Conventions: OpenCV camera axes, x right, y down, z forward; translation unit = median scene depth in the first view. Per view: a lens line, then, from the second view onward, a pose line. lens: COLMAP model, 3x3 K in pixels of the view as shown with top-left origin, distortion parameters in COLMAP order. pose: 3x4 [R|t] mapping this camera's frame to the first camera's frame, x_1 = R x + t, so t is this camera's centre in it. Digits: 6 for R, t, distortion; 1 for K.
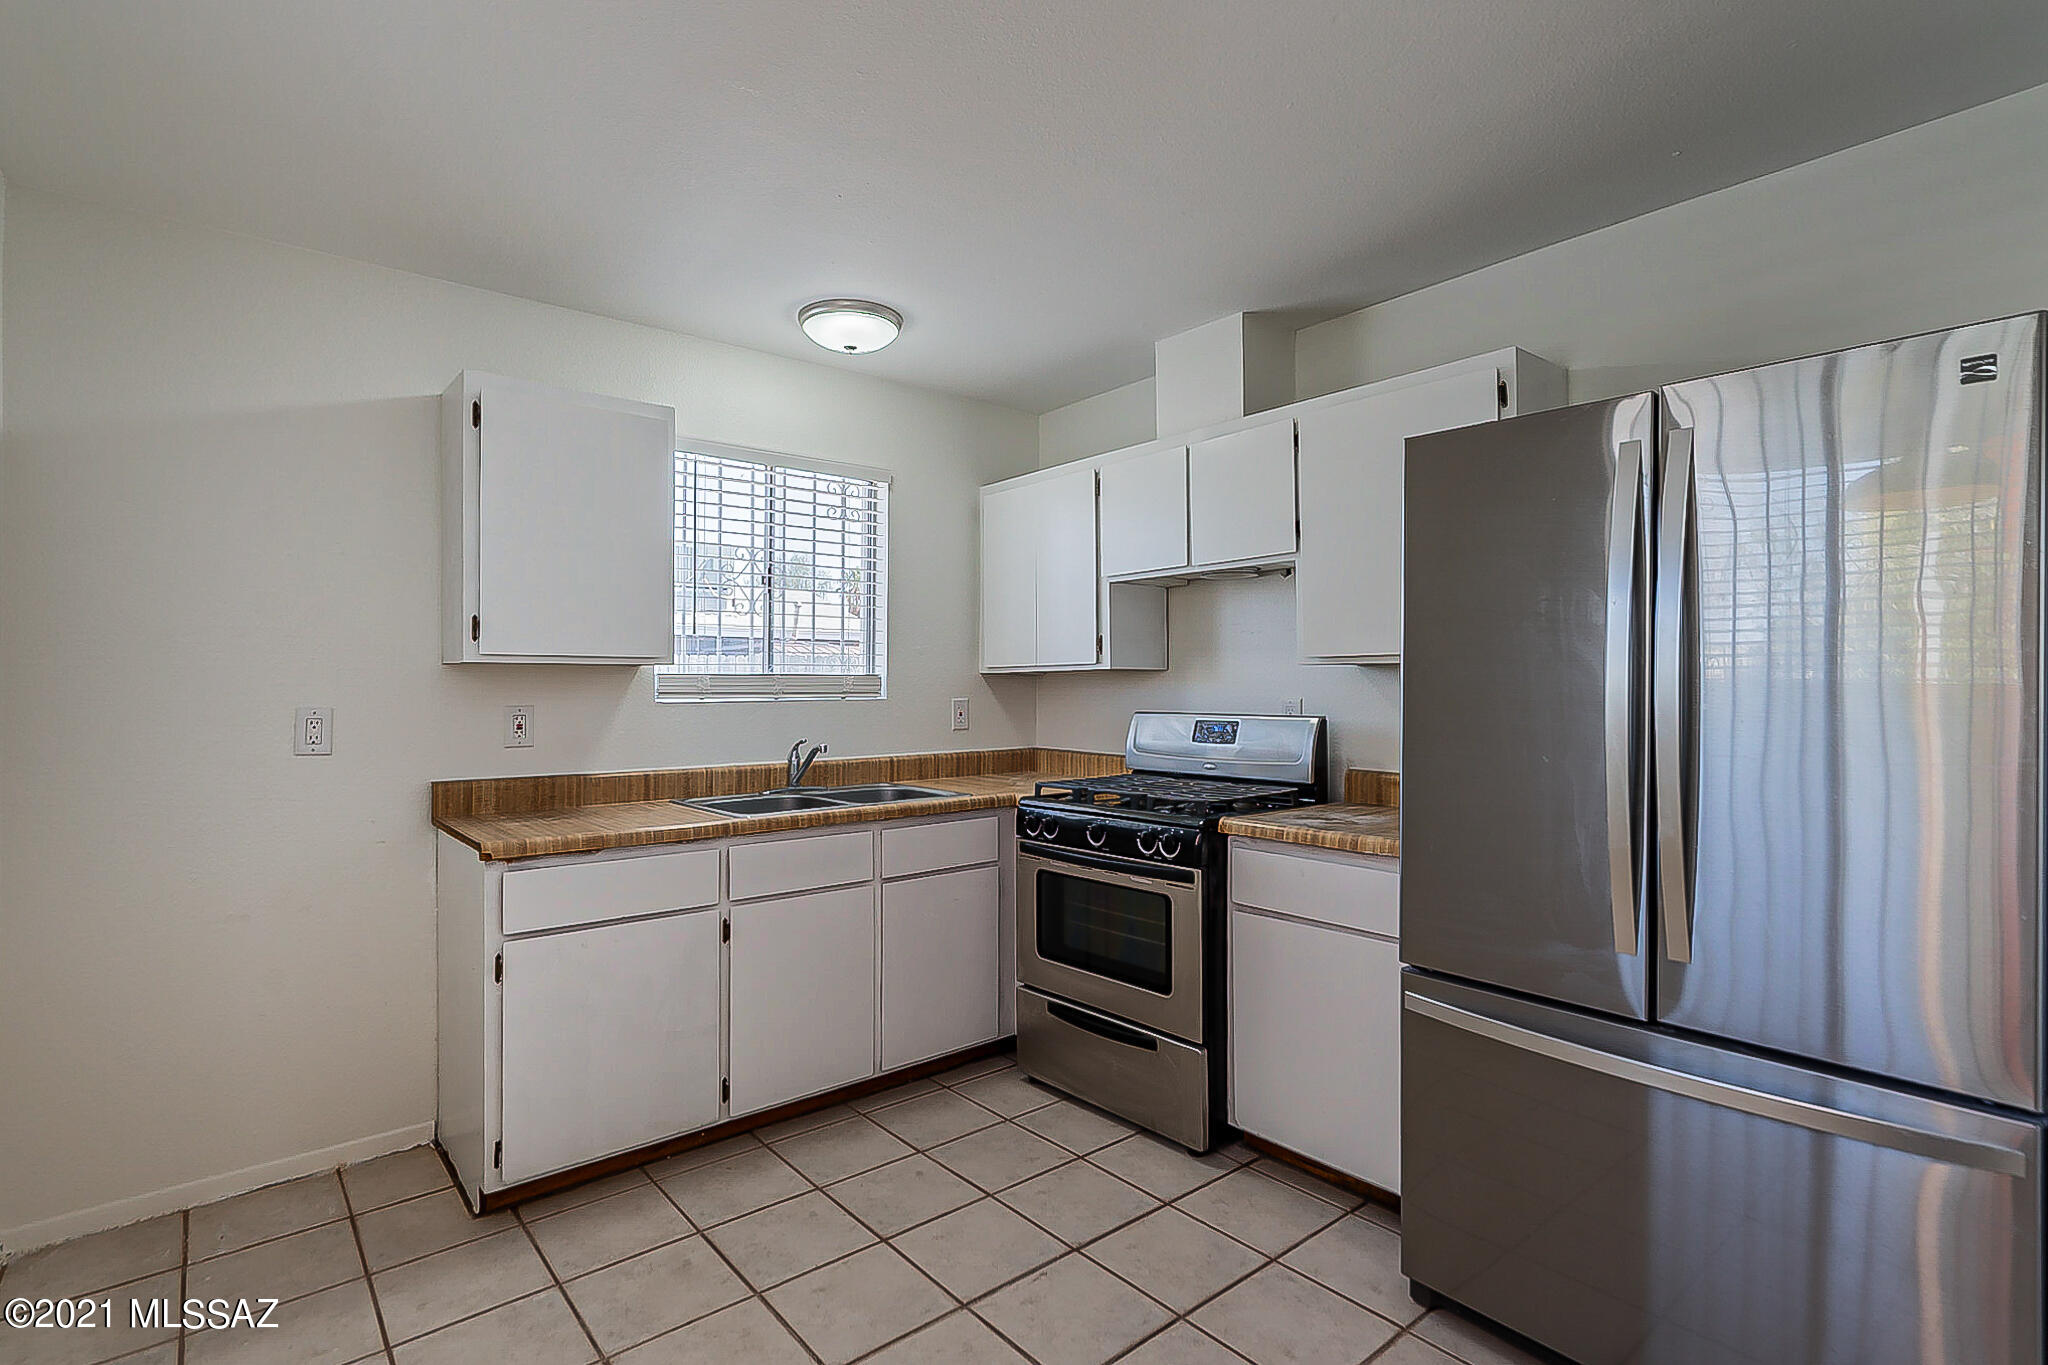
lens RADIAL K [[957.6, 0, 1005.3], [0, 957.6, 683.4], [0, 0, 1]] dist [0.000168, 0.004421]
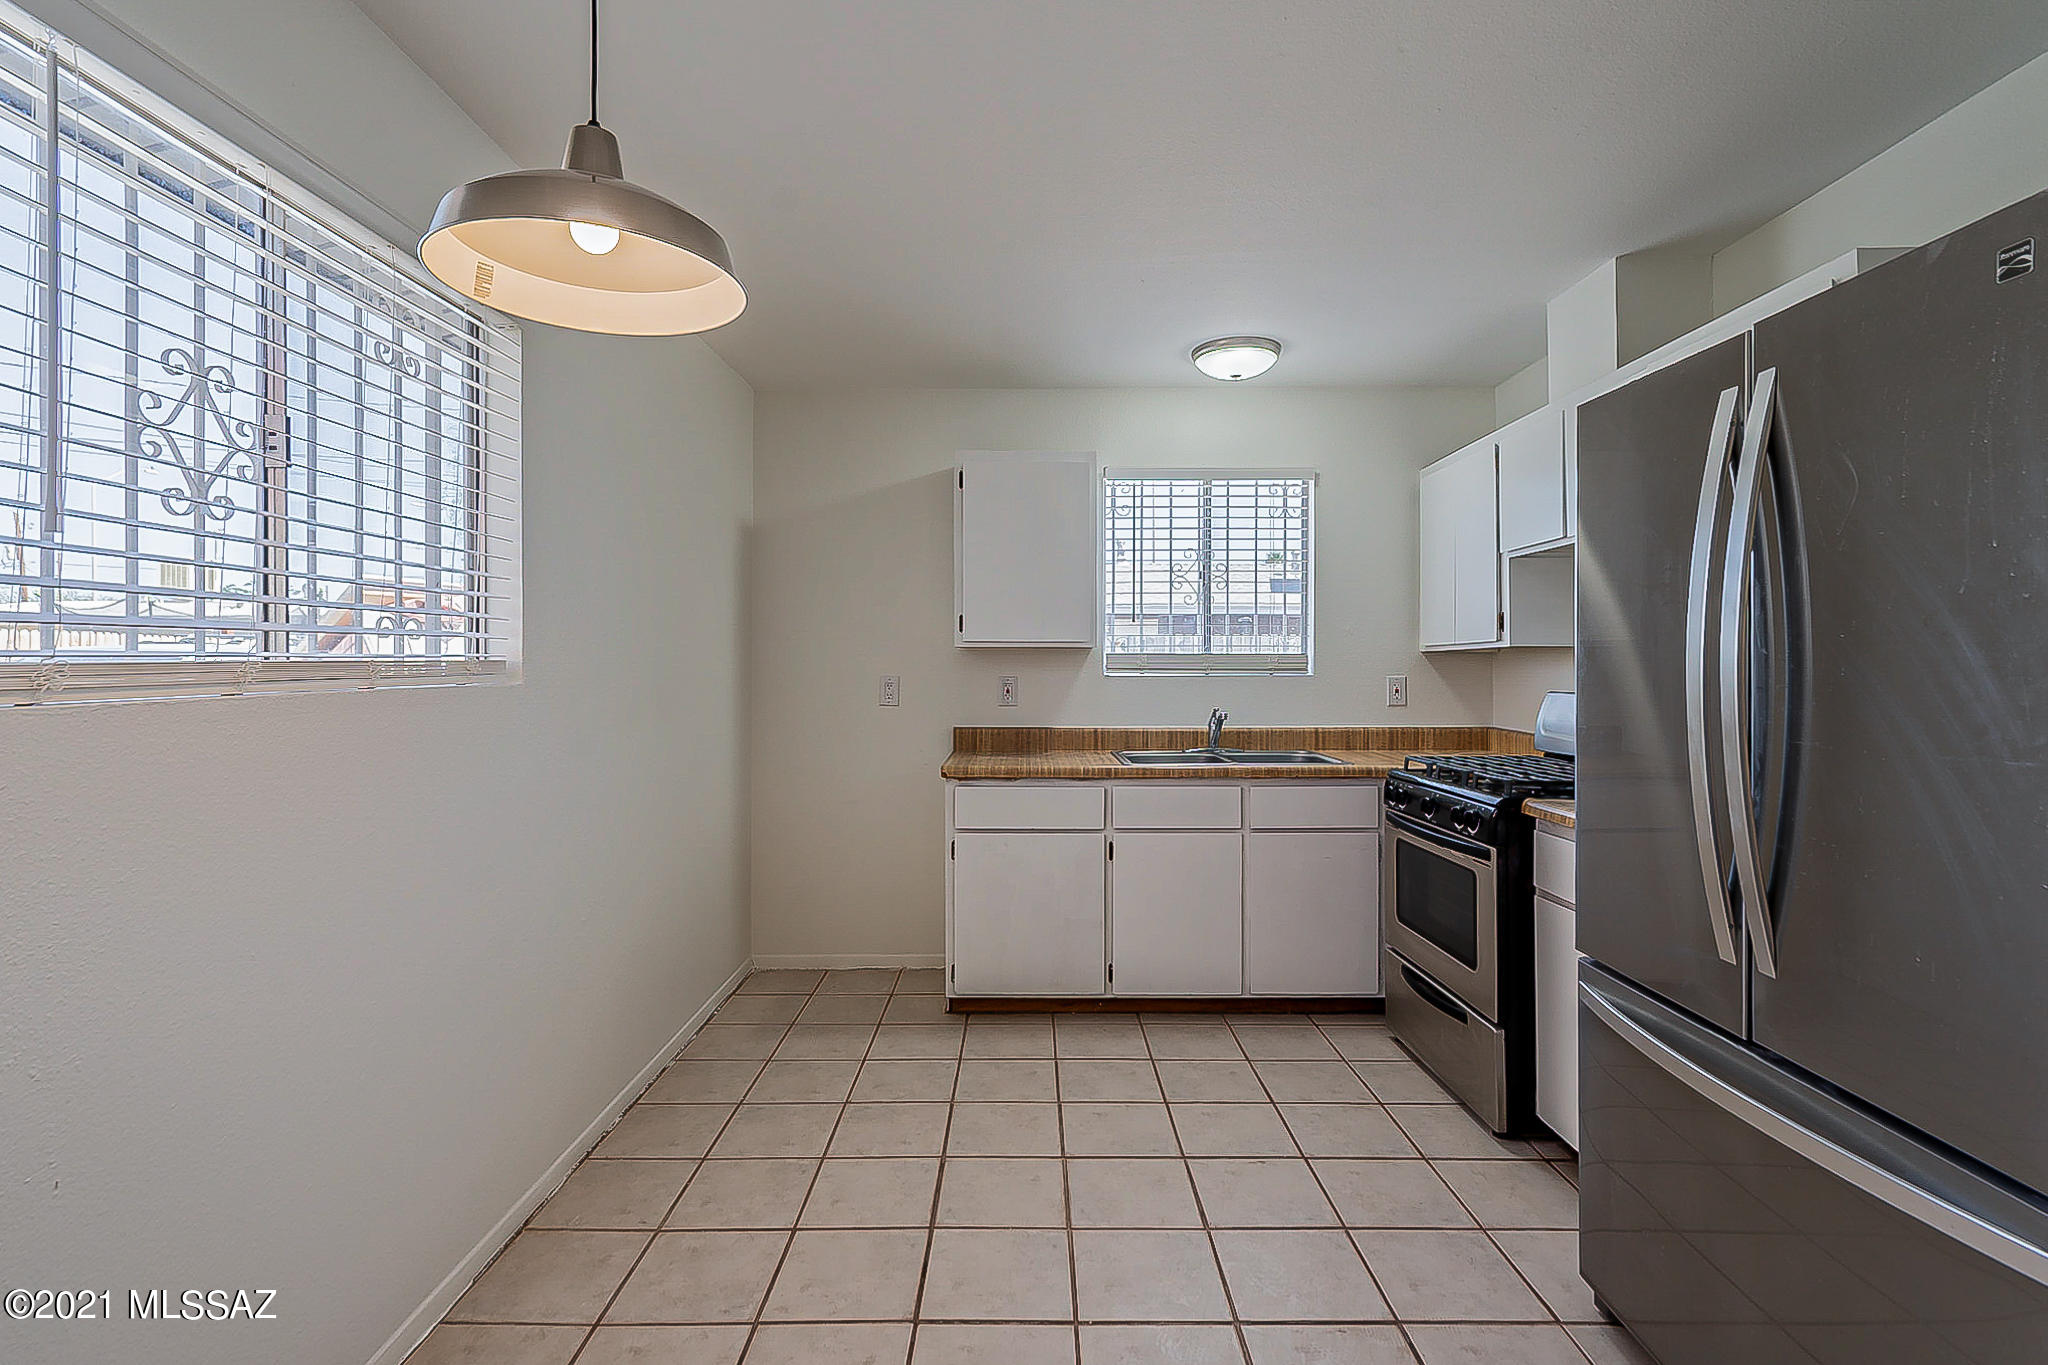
lens RADIAL K [[957.6, 0, 1032.1], [0, 957.6, 655.8], [0, 0, 1]] dist [0.000168, 0.004421]
pose [[0.772591, -0.002765, -0.634898, 0.403713], [-0.000080, 0.999990, -0.004452, -0.001381], [0.634904, 0.003490, 0.772584, -0.067997]]
